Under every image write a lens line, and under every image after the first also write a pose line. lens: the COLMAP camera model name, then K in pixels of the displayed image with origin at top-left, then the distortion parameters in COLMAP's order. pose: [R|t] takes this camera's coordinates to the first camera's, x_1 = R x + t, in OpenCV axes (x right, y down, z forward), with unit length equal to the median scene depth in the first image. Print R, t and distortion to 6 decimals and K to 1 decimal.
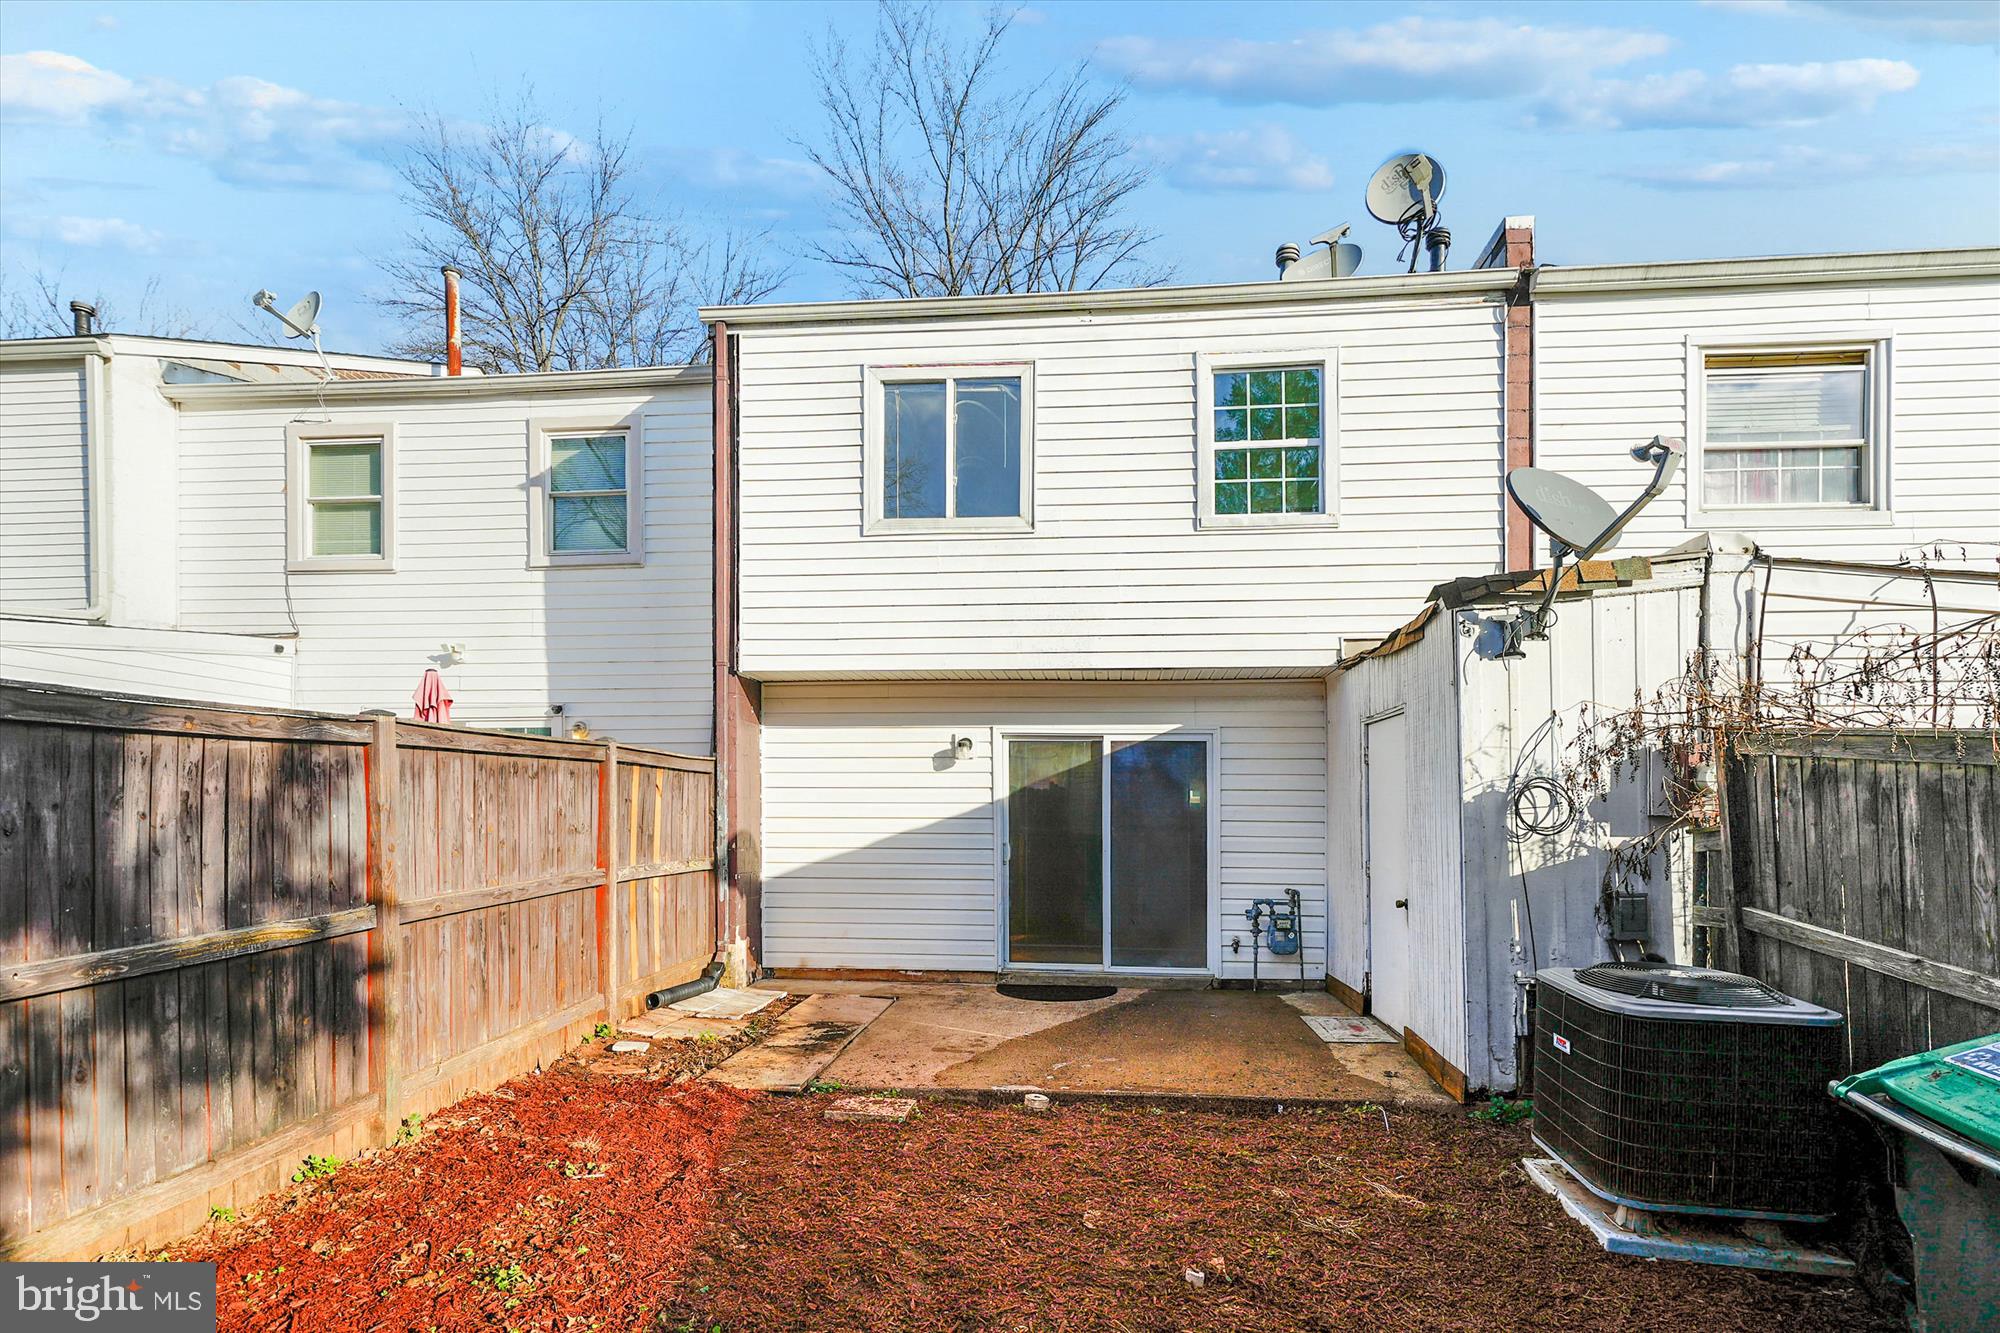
lens RADIAL K [[965.4, 0, 999.9], [0, 965.4, 806.1], [0, 0, 1]] dist [-0.002374, 0.000935]
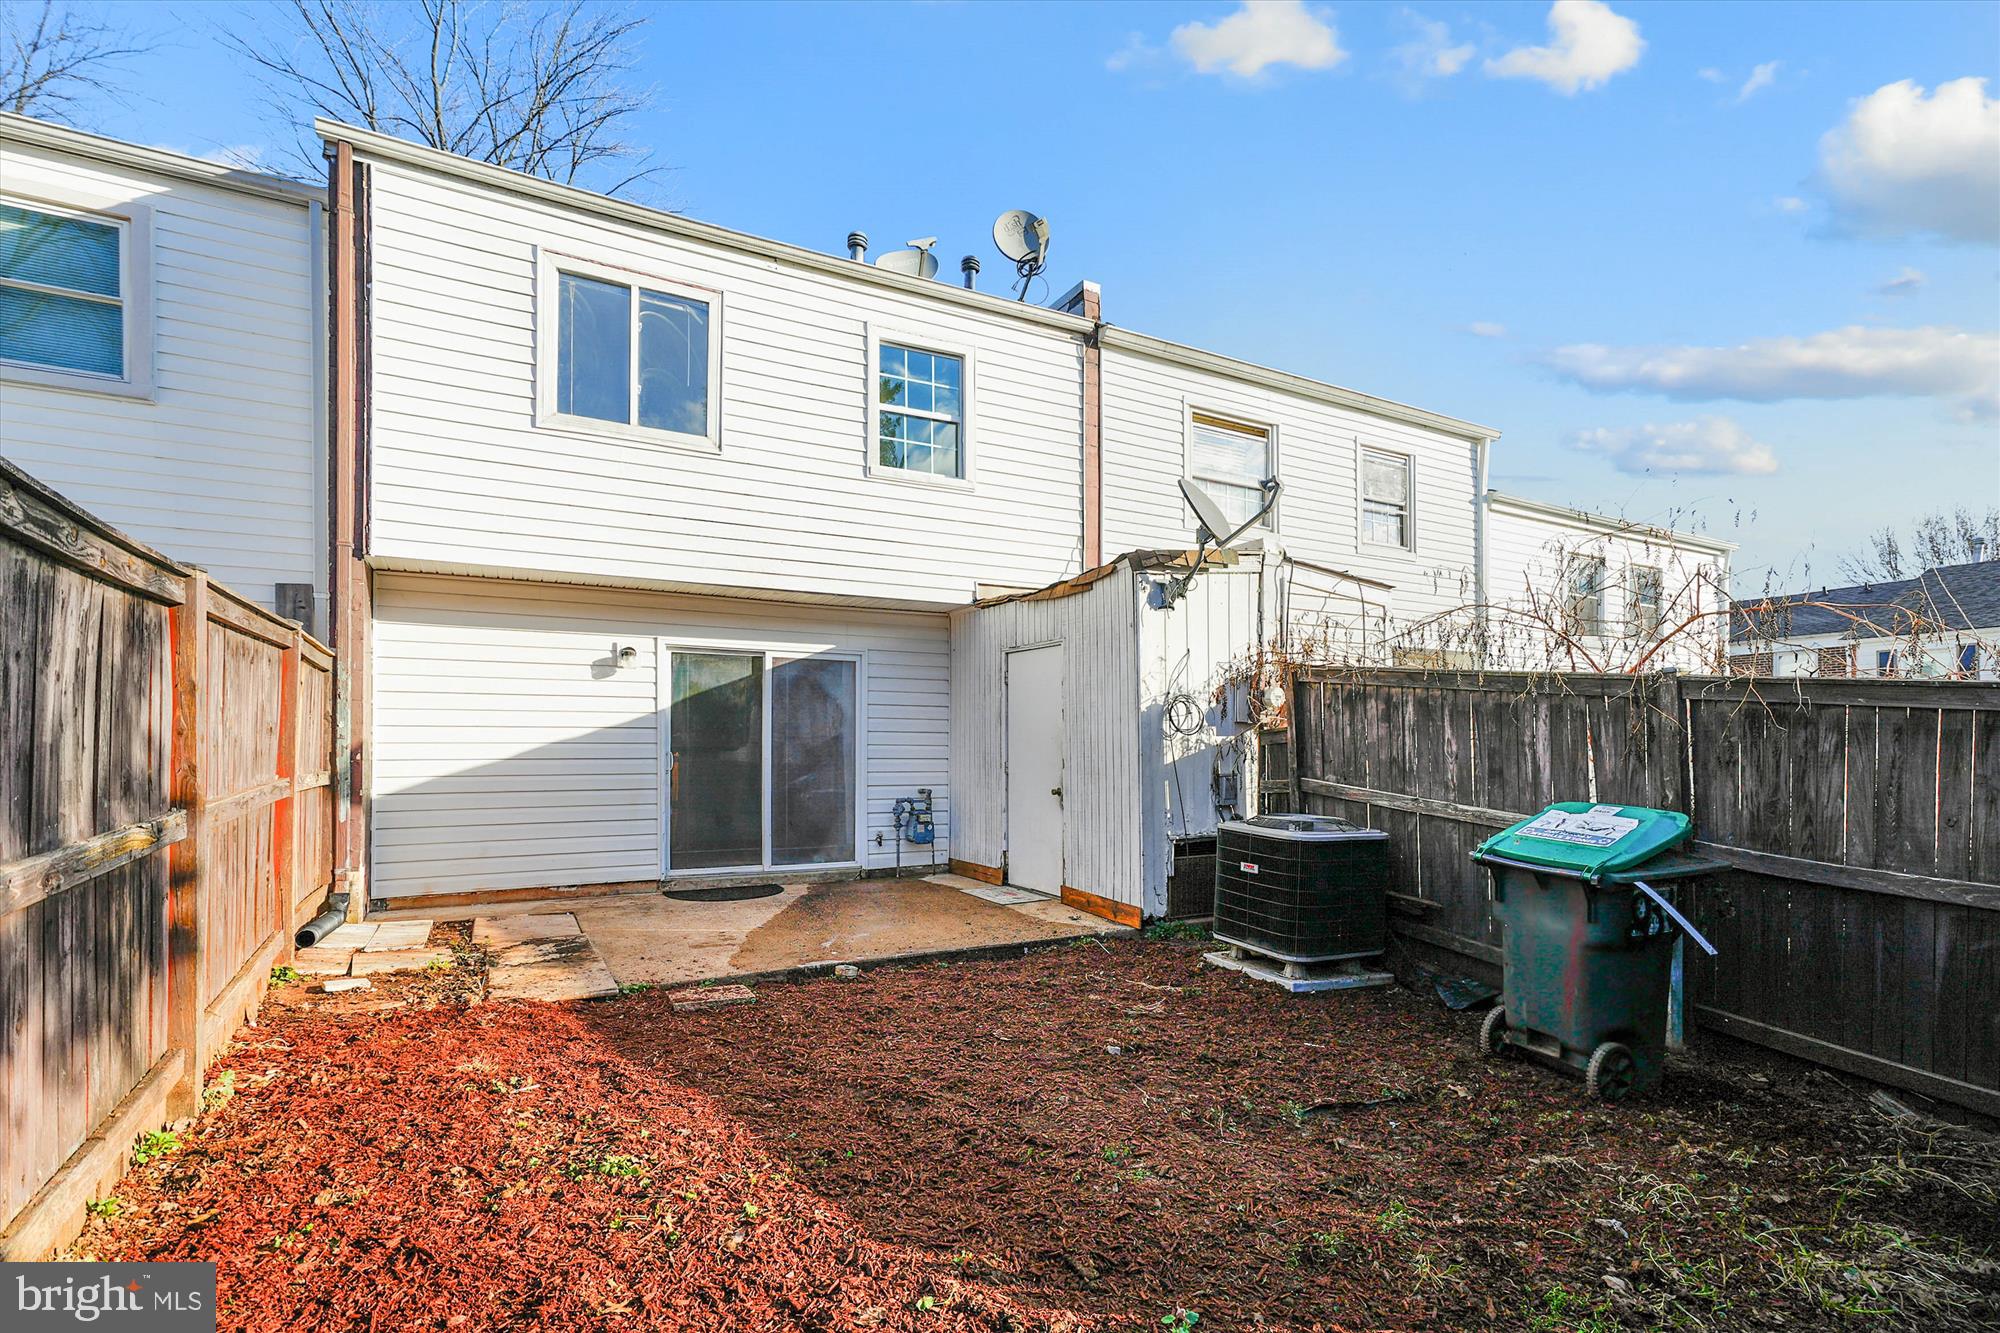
lens RADIAL K [[897.1, 0, 1035.4], [0, 897.1, 724.1], [0, 0, 1]] dist [-0.018922, 0.021445]
pose [[0.835791, 0.007909, 0.548990, -0.210141], [-0.004783, 0.999963, -0.007125, 0.014619], [-0.549027, 0.003329, 0.835798, 0.002418]]
